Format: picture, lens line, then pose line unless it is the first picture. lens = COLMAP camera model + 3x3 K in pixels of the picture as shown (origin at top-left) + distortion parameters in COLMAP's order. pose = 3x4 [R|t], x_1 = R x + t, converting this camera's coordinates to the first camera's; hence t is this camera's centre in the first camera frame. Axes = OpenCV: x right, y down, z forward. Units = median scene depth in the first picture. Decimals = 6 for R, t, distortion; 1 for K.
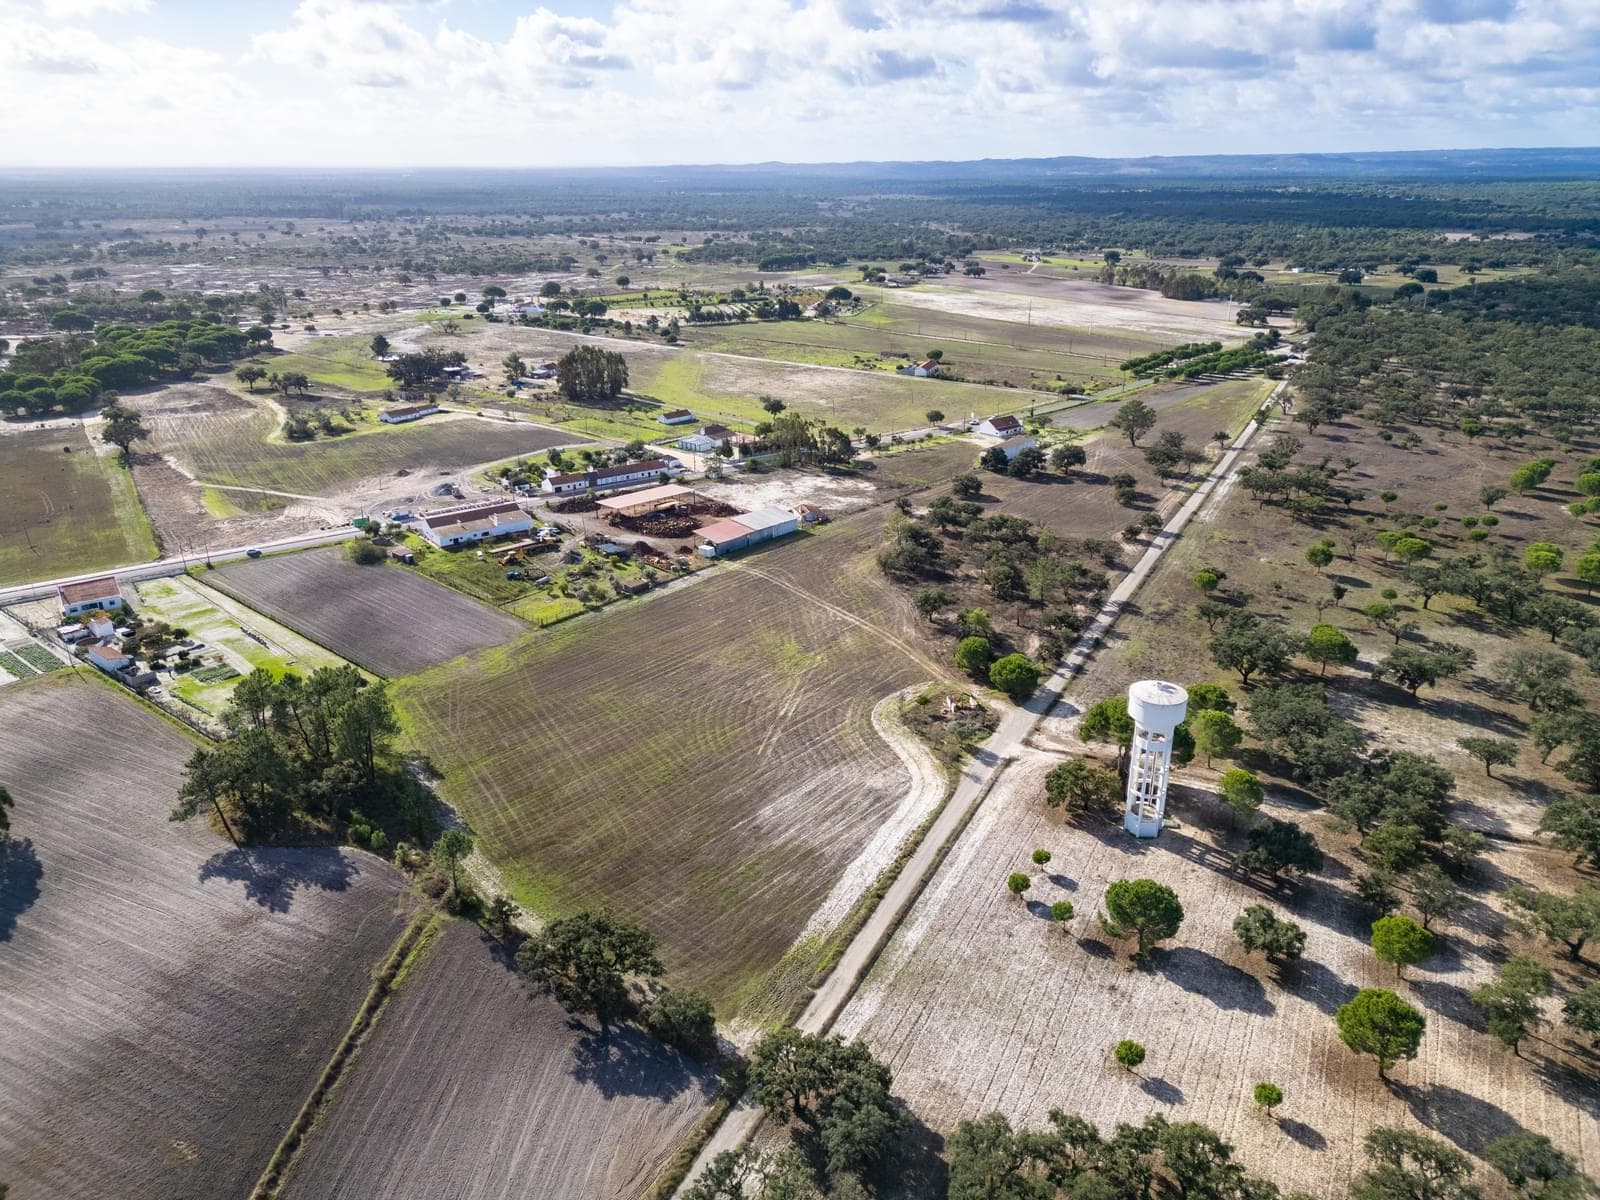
lens RADIAL K [[1105.3, 0, 800.2], [0, 1105.3, 629.0], [0, 0, 1]] dist [0.061575, -0.051475]
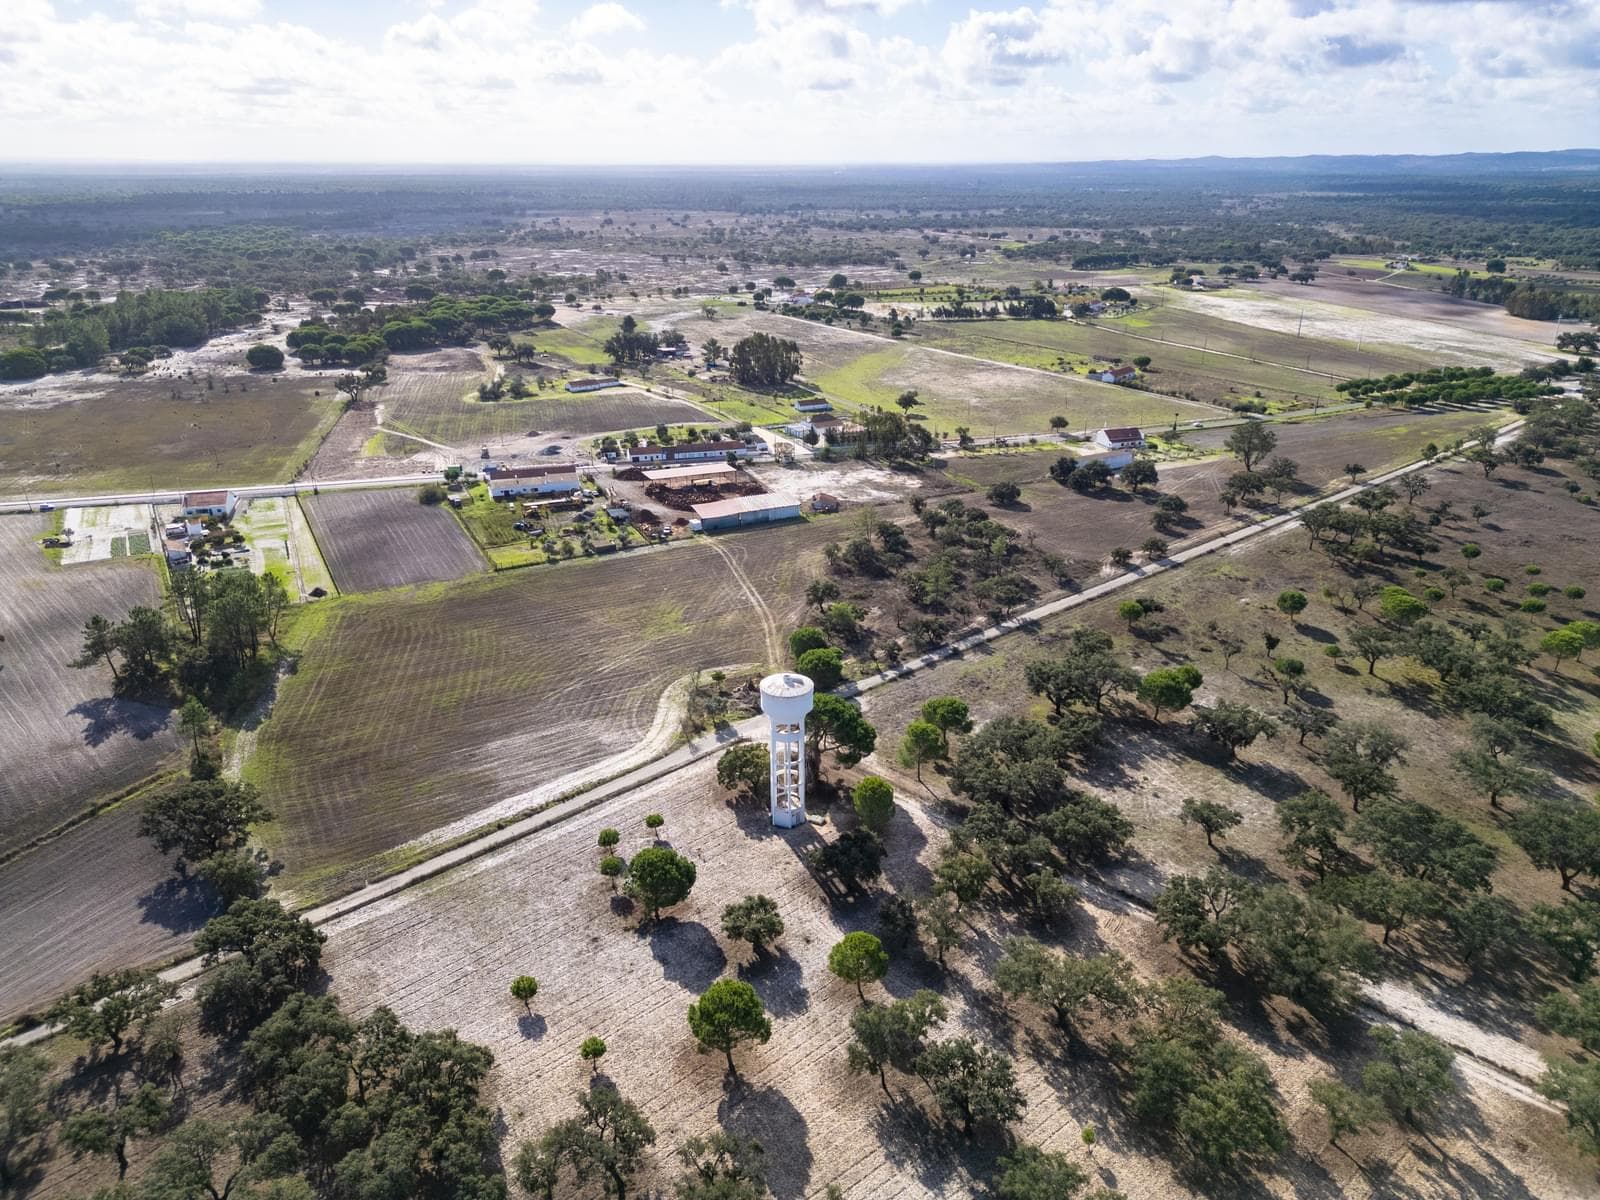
lens RADIAL K [[1116.7, 0, 800.0], [0, 1116.7, 600.0], [0, 0, 1]] dist [0.071578, -0.069781]
pose [[0.937026, 0.130308, -0.324041, 0.305372], [-0.137596, 0.990488, 0.000425, -0.010509], [0.321014, 0.044189, 0.946043, 0.012825]]
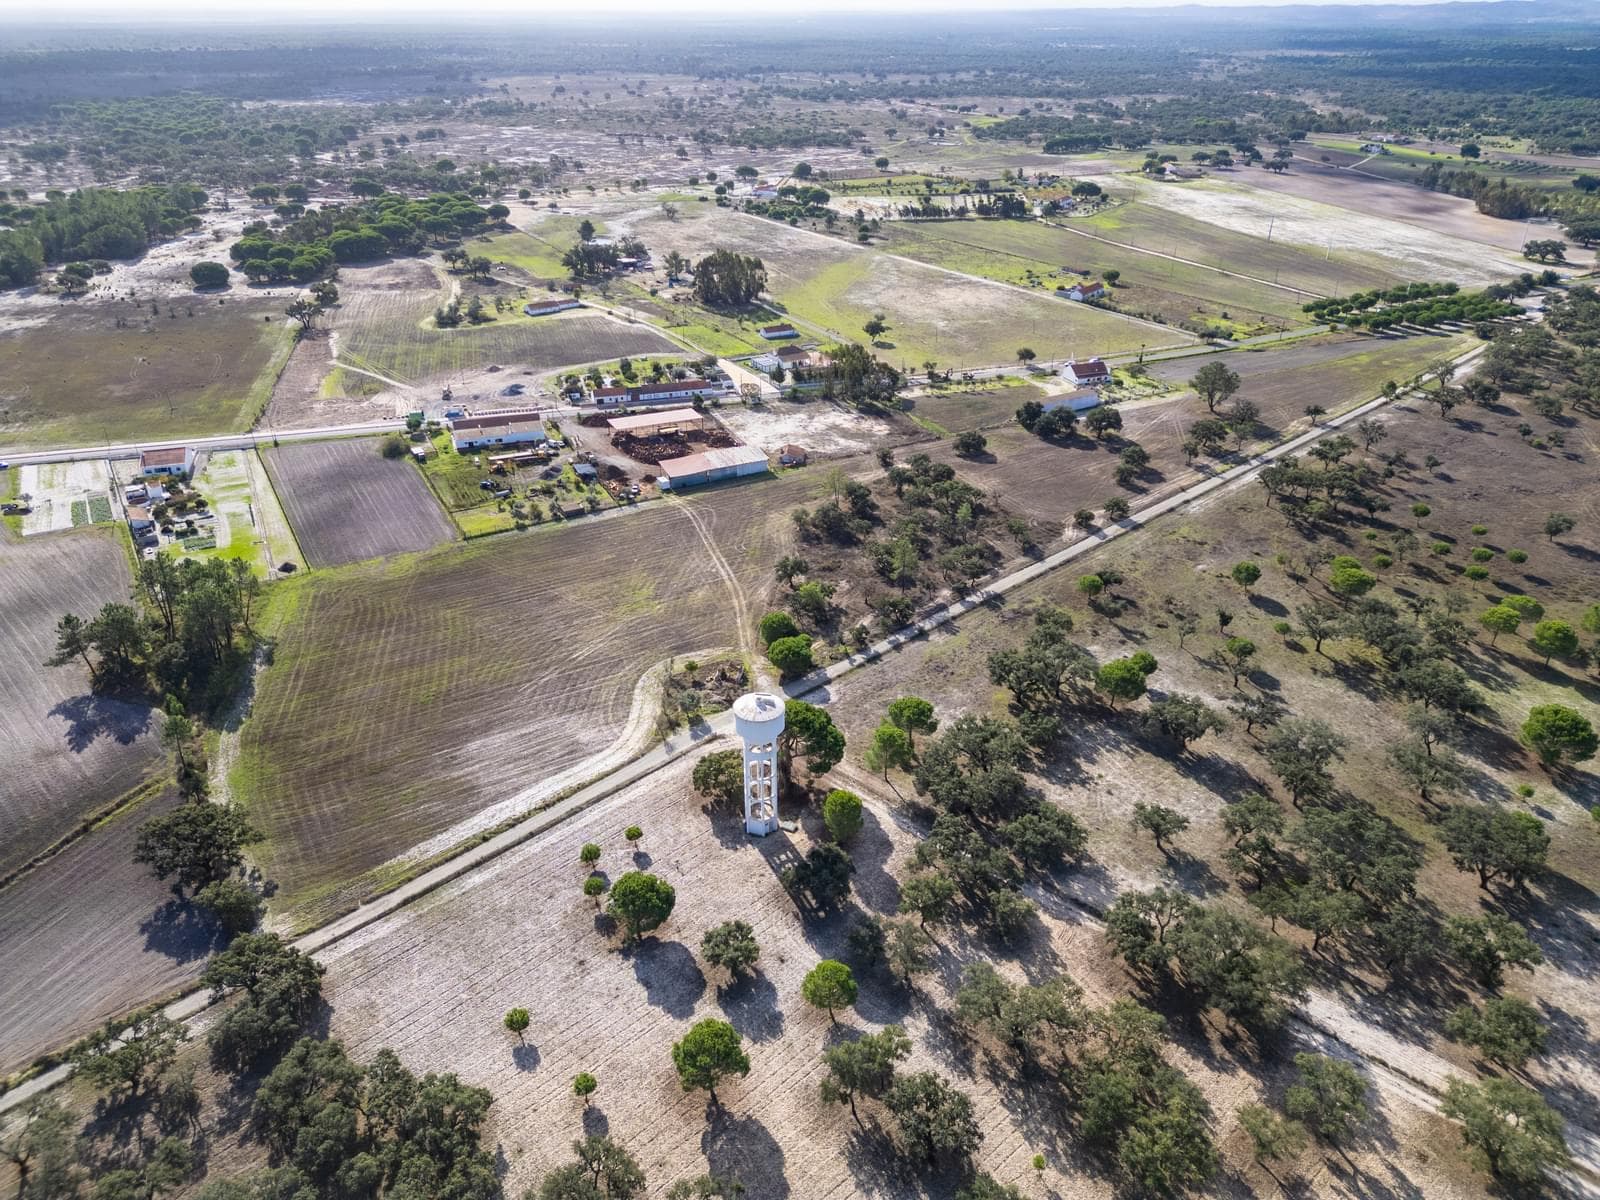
lens RADIAL K [[1116.7, 0, 800.0], [0, 1116.7, 600.0], [0, 0, 1]] dist [0.071578, -0.069781]
pose [[0.947362, 0.154316, -0.280521, 0.298940], [-0.128823, 0.985849, 0.107265, -0.075752], [0.293104, -0.065482, 0.953836, 0.000392]]
